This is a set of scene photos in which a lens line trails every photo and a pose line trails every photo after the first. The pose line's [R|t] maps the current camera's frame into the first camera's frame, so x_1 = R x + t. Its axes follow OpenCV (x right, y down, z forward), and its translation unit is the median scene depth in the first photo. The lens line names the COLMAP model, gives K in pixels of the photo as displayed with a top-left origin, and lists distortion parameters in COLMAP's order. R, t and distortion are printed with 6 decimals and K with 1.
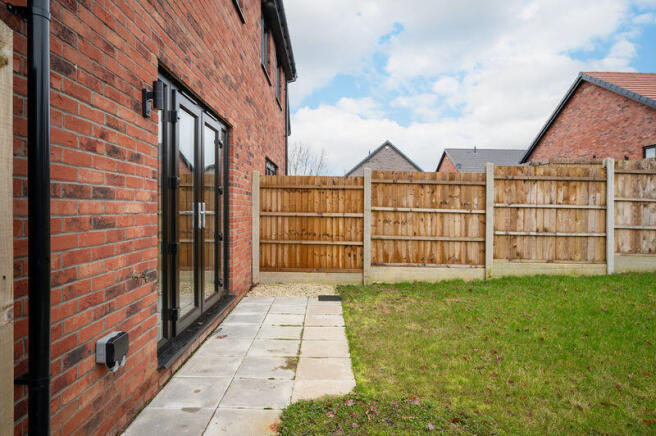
lens RADIAL K [[407.0, 0, 325.6], [0, 407.0, 202.7], [0, 0, 1]] dist [0.000947, 0.000265]
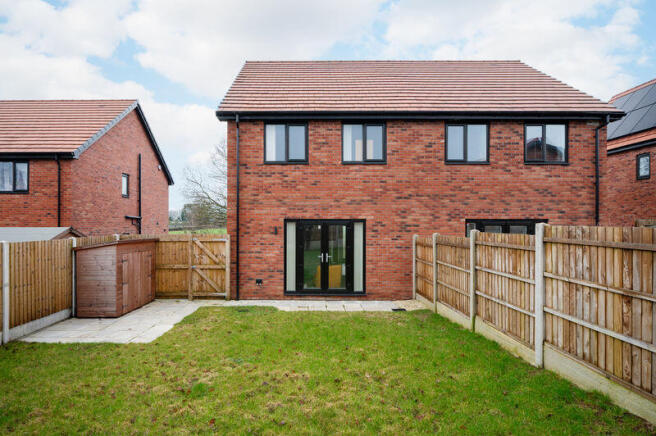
lens RADIAL K [[365.4, 0, 309.2], [0, 365.4, 230.6], [0, 0, 1]] dist [-0.004175, -0.000472]
pose [[0.005098, -0.003956, -0.999979, 1.822728], [0.004567, 0.999982, -0.003933, -0.121592], [0.999977, -0.004546, 0.005116, 0.687776]]
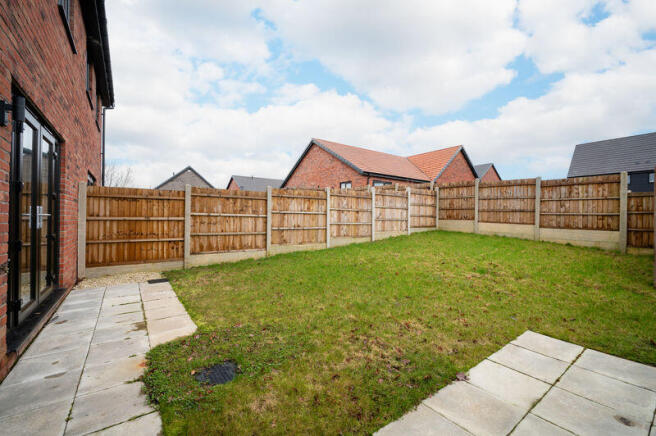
lens RADIAL K [[277.6, 0, 328.3], [0, 277.6, 215.7], [0, 0, 1]] dist [-0.002363, -0.000040]
pose [[0.810564, -0.004853, 0.585630, -0.078228], [-0.001368, 0.999947, 0.010181, 0.012976], [-0.585649, -0.009054, 0.810514, -0.068147]]
